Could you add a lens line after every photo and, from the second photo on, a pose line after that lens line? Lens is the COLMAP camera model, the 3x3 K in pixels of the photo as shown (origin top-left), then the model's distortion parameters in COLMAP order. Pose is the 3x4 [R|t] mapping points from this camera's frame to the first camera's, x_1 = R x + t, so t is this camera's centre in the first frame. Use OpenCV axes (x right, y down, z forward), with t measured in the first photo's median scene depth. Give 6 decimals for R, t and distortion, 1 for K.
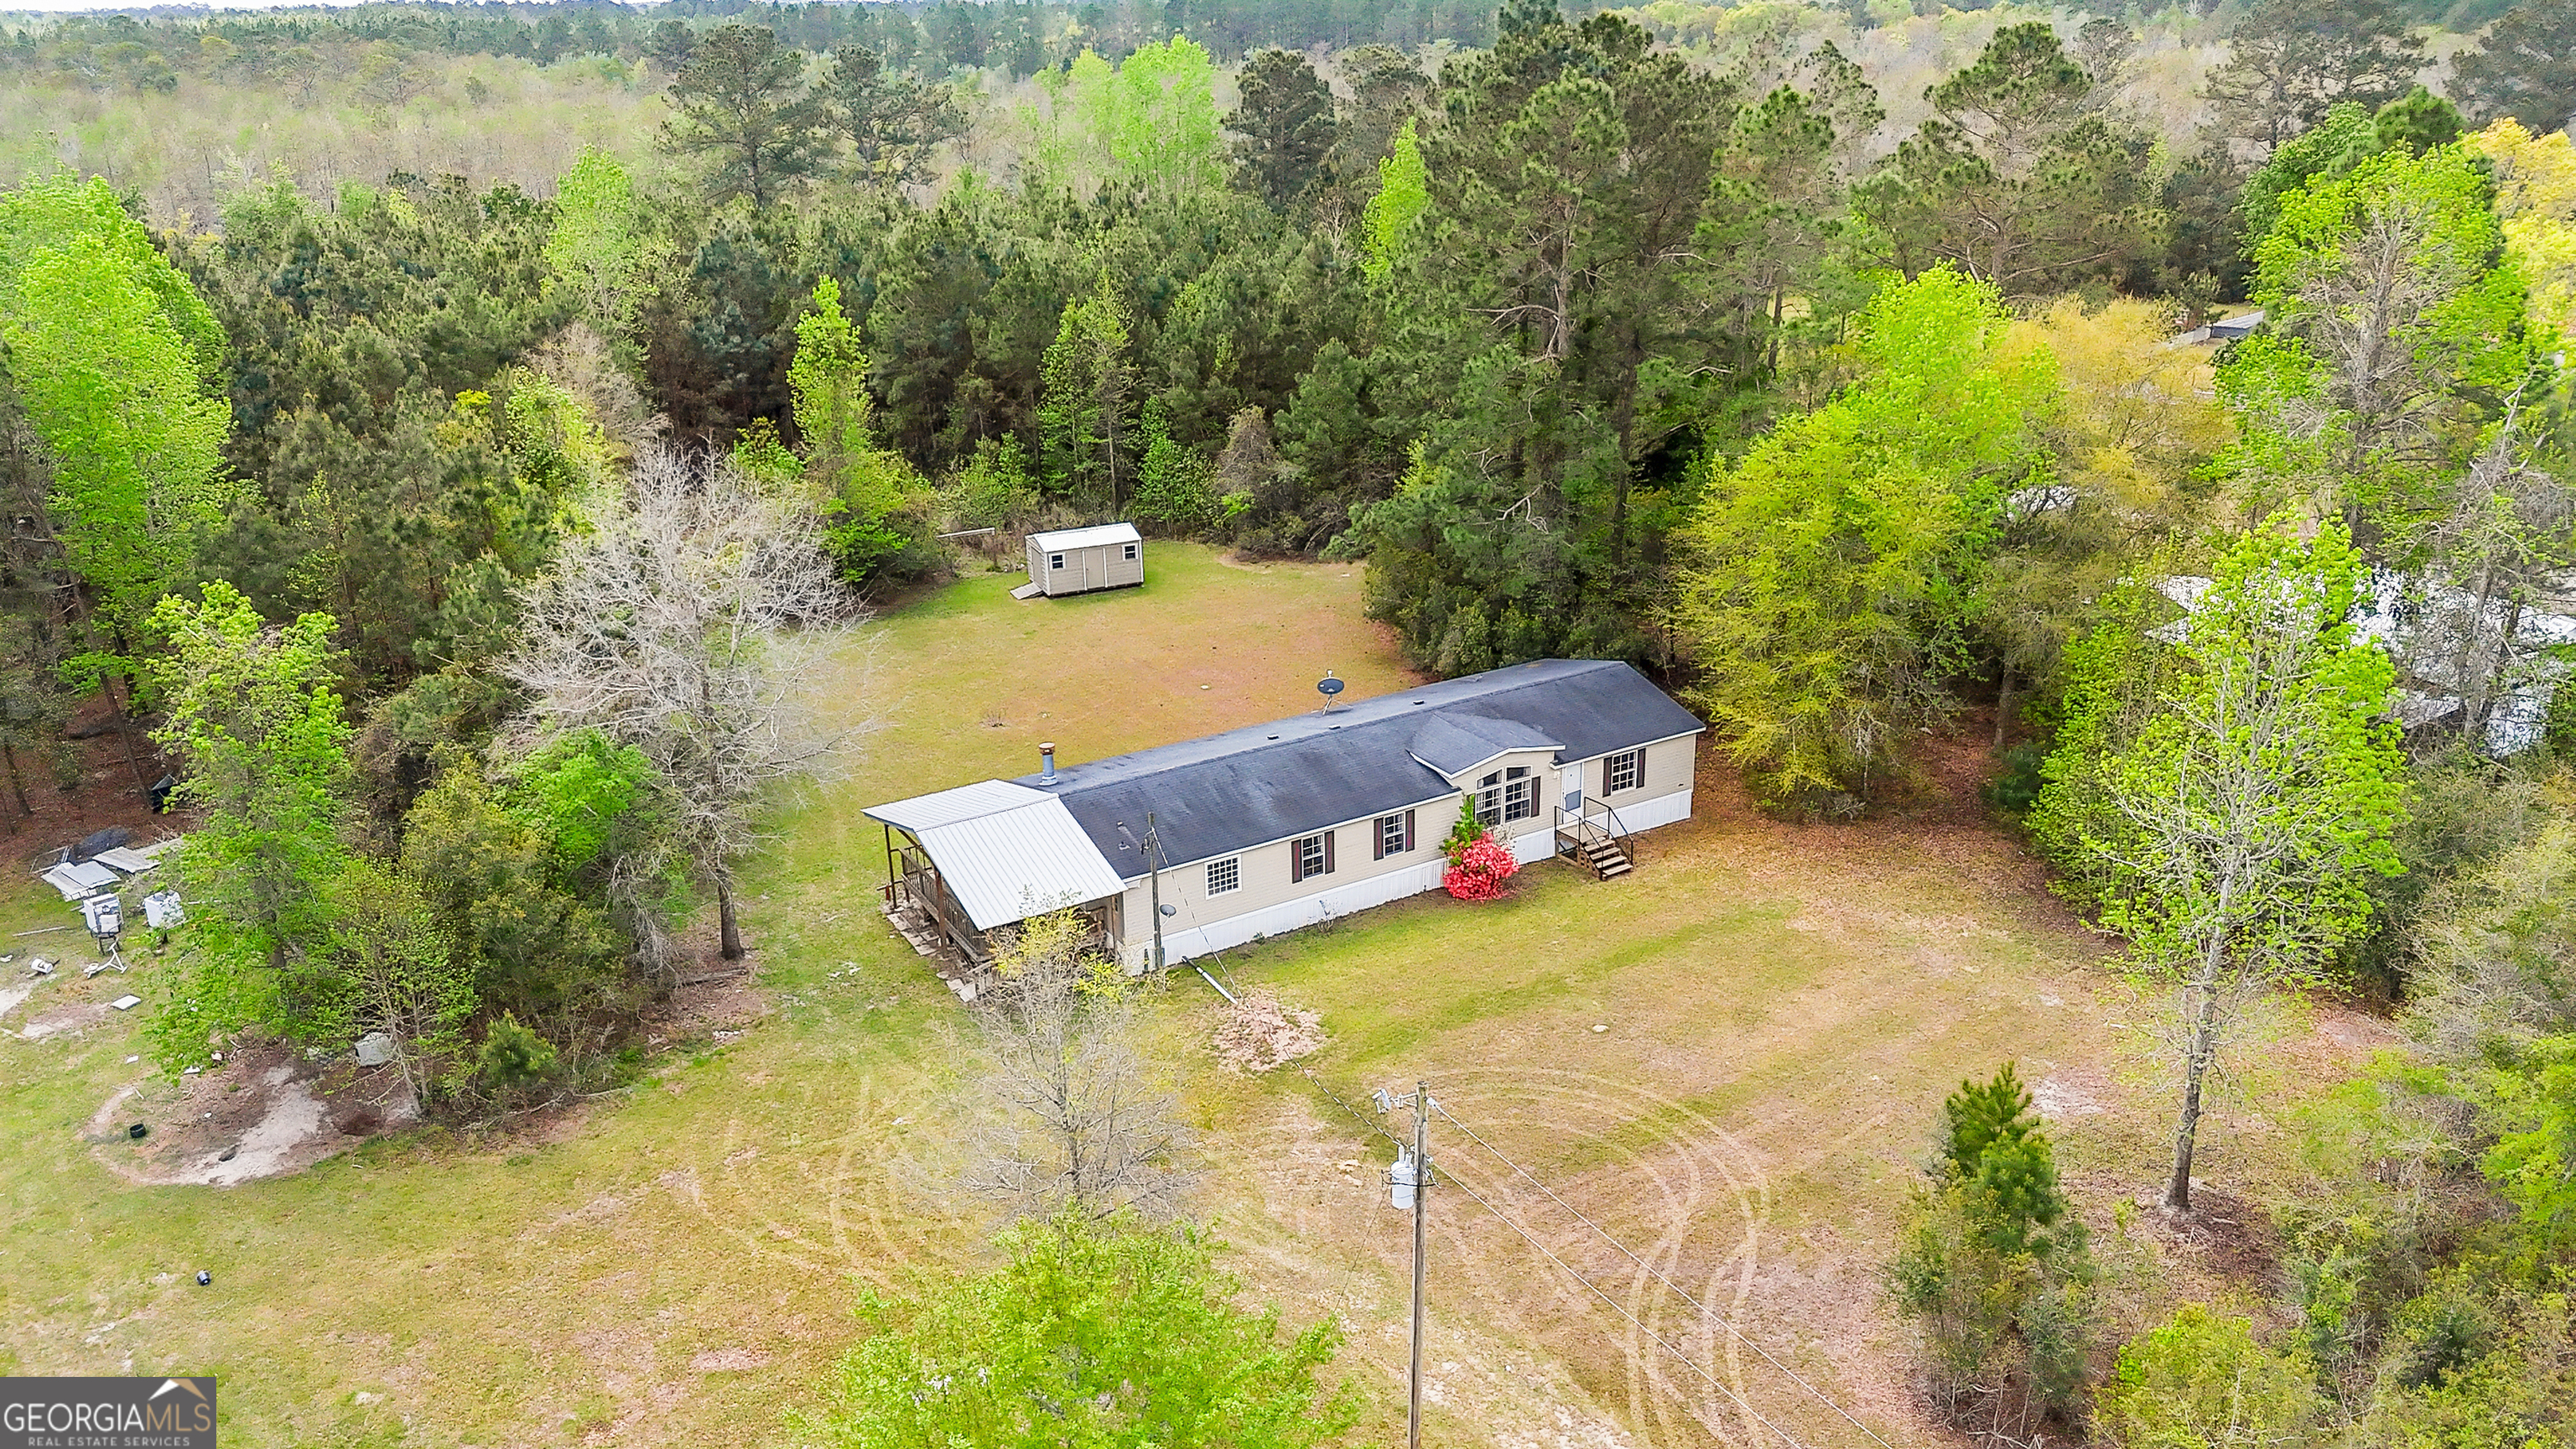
lens RADIAL K [[1900.0, 0, 1303.9], [0, 1900.0, 722.3], [0, 0, 1]] dist [0.066932, -0.067832]
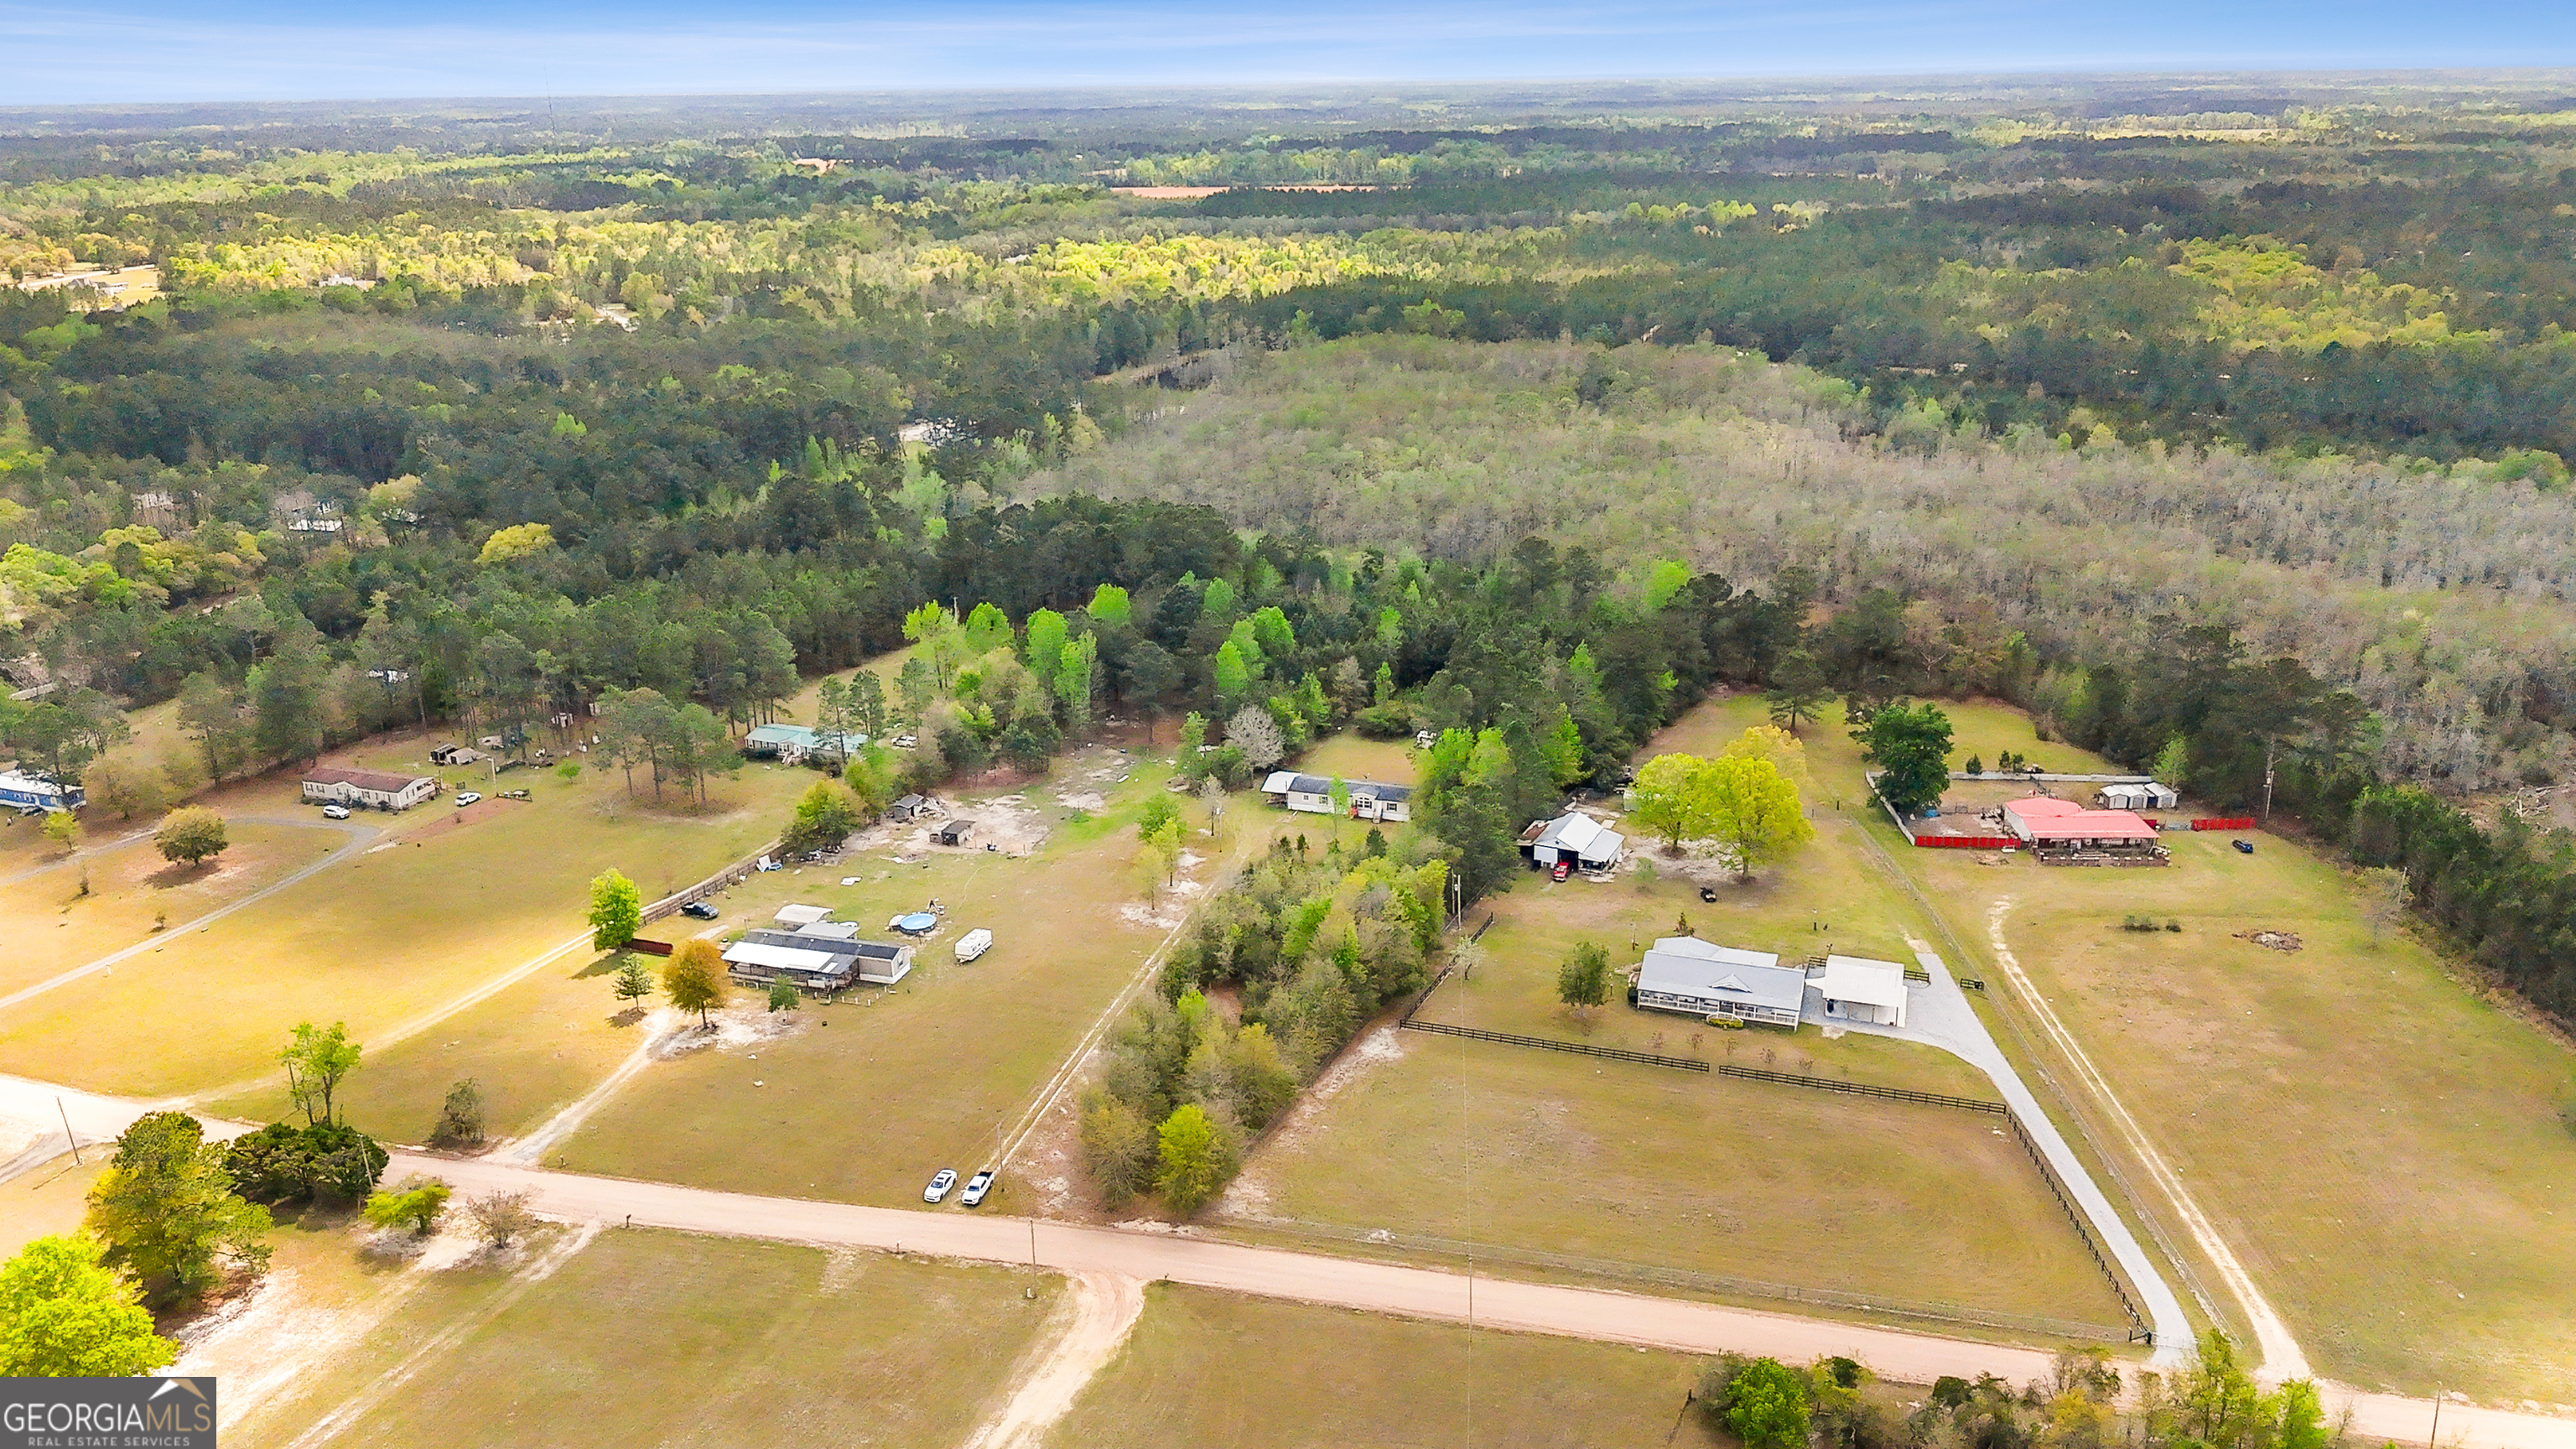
lens RADIAL K [[1900.0, 0, 1296.5], [0, 1900.0, 717.9], [0, 0, 1]] dist [0.066932, -0.067832]
pose [[0.658501, 0.247191, -0.710825, 3.655662], [-0.264241, 0.960326, 0.089166, -0.605538], [0.704665, 0.129113, 0.697694, -2.834106]]
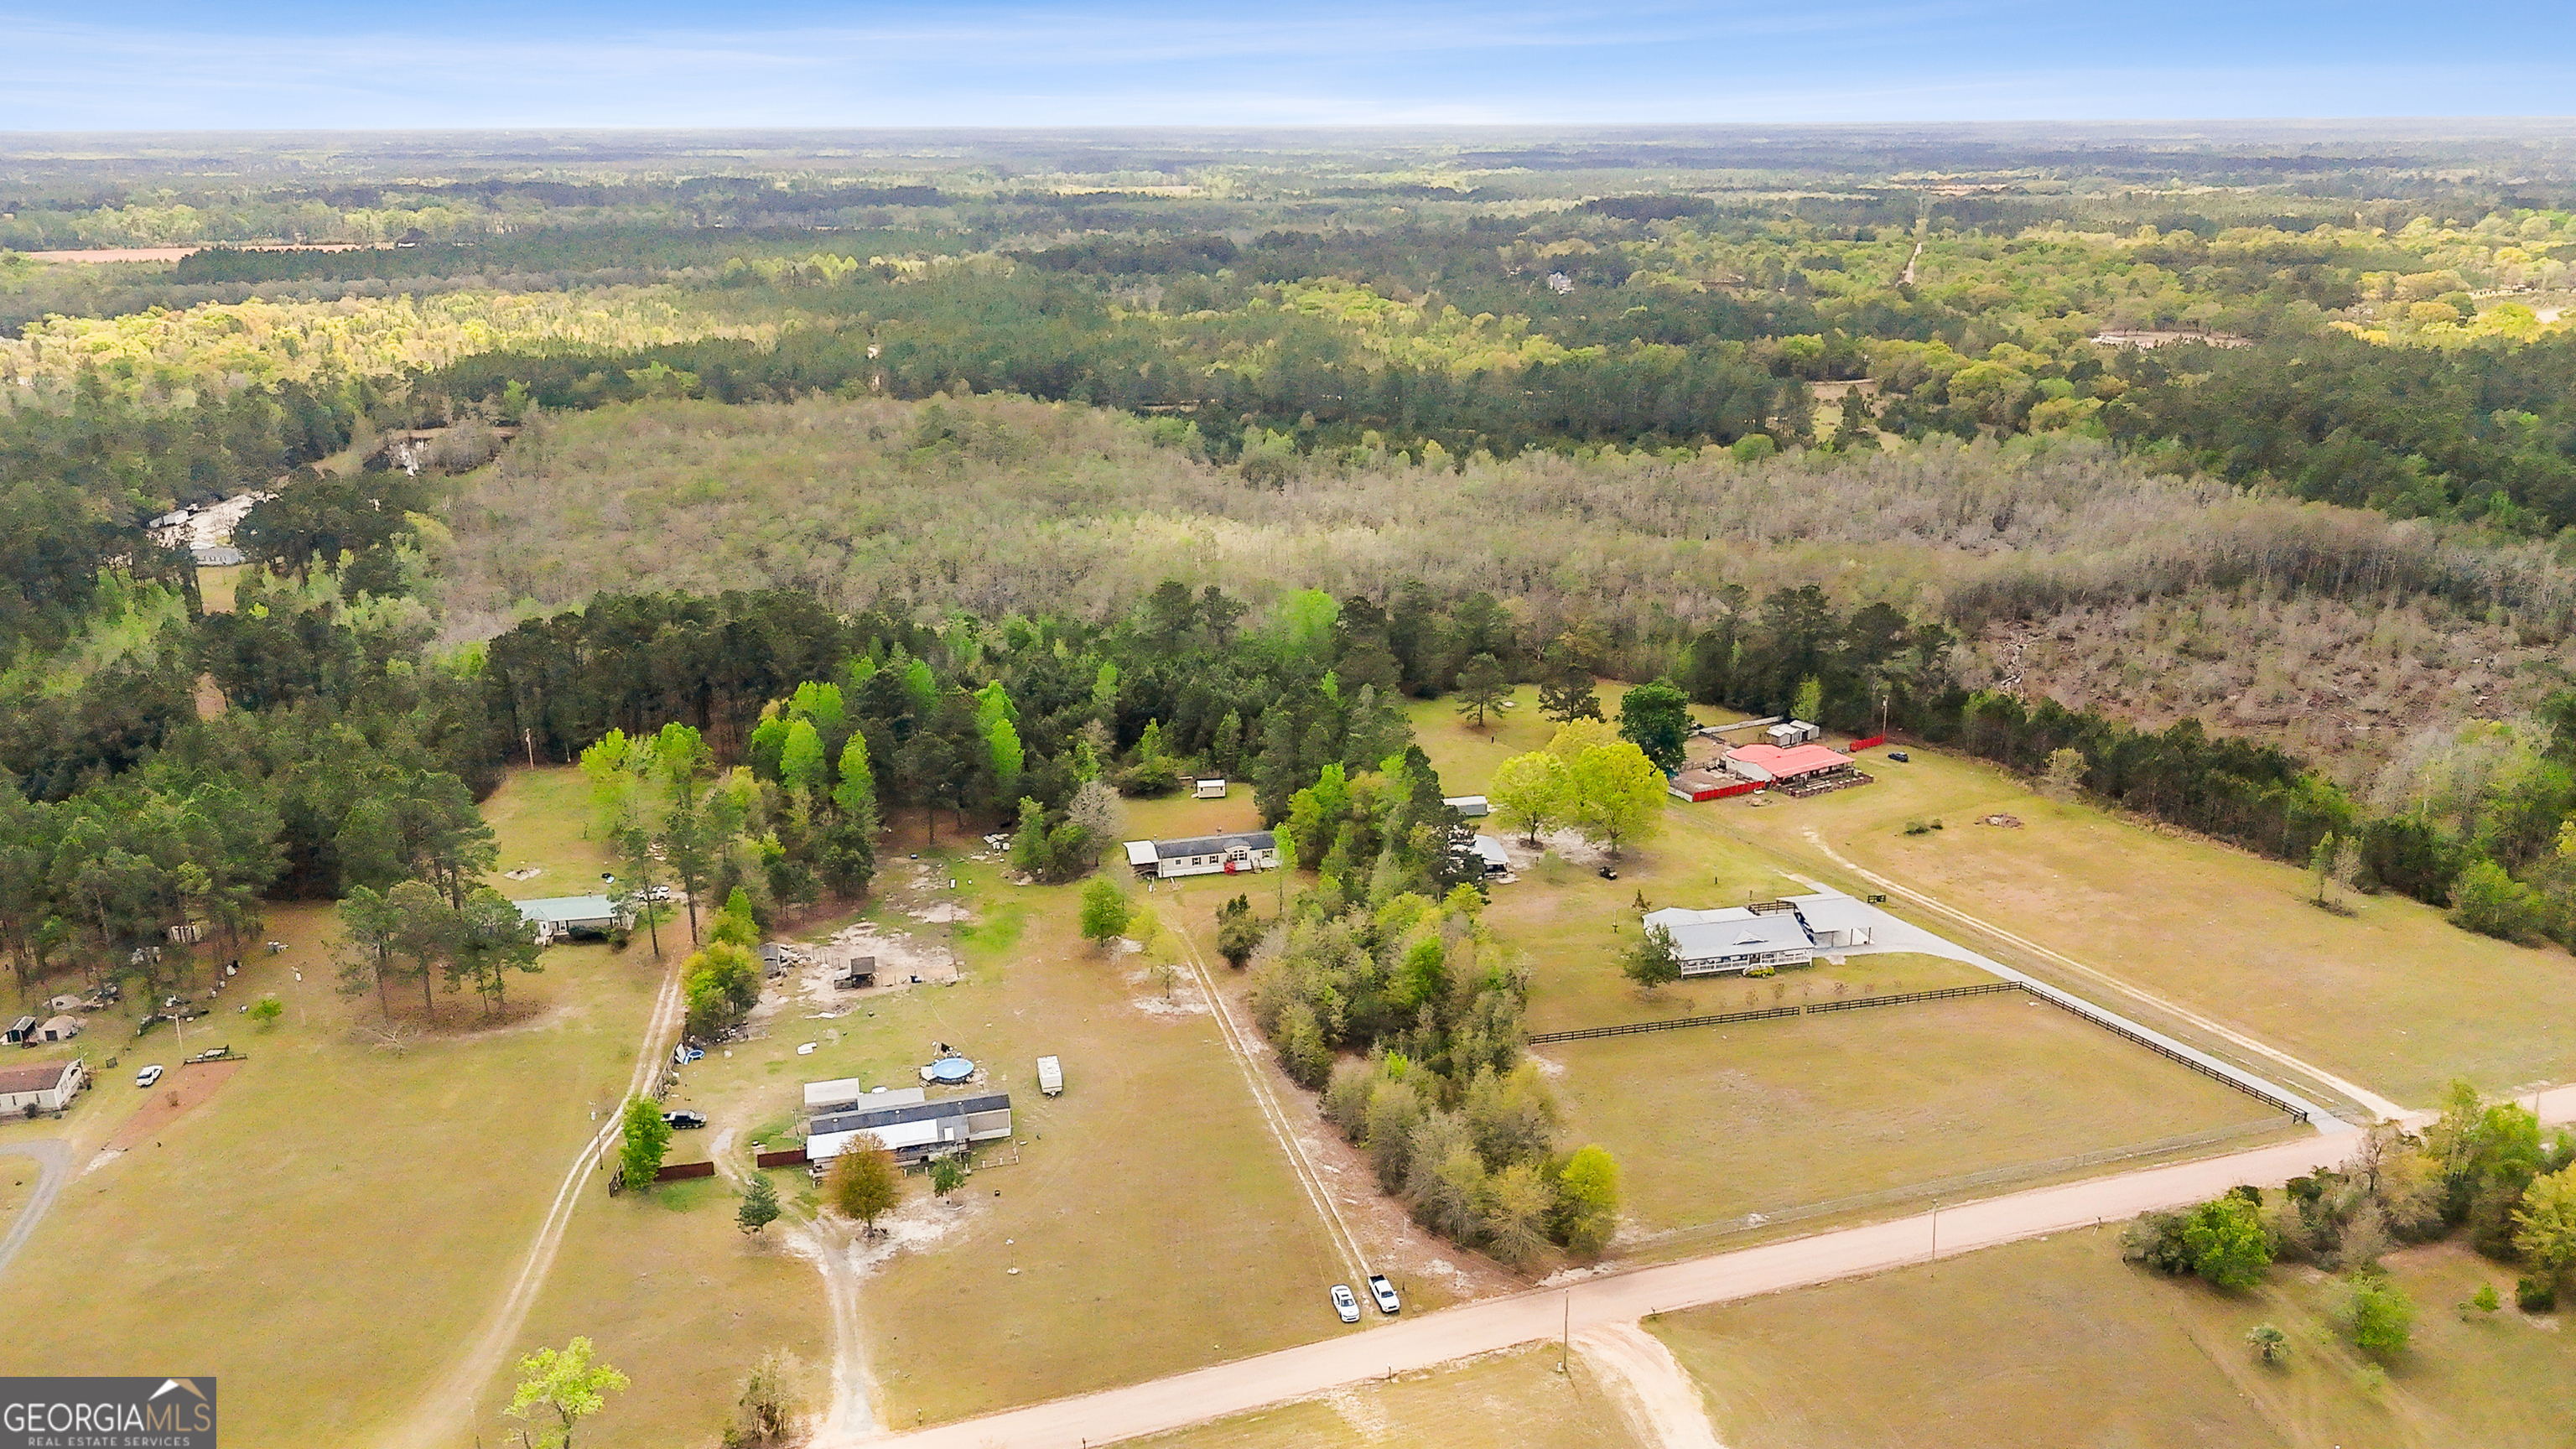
lens RADIAL K [[1900.0, 0, 1295.9], [0, 1900.0, 711.8], [0, 0, 1]] dist [0.066932, -0.067832]
pose [[0.954226, 0.100493, -0.281699, 1.678095], [-0.116888, 0.992258, -0.041967, -0.152628], [0.275300, 0.072973, 0.958585, -3.973548]]
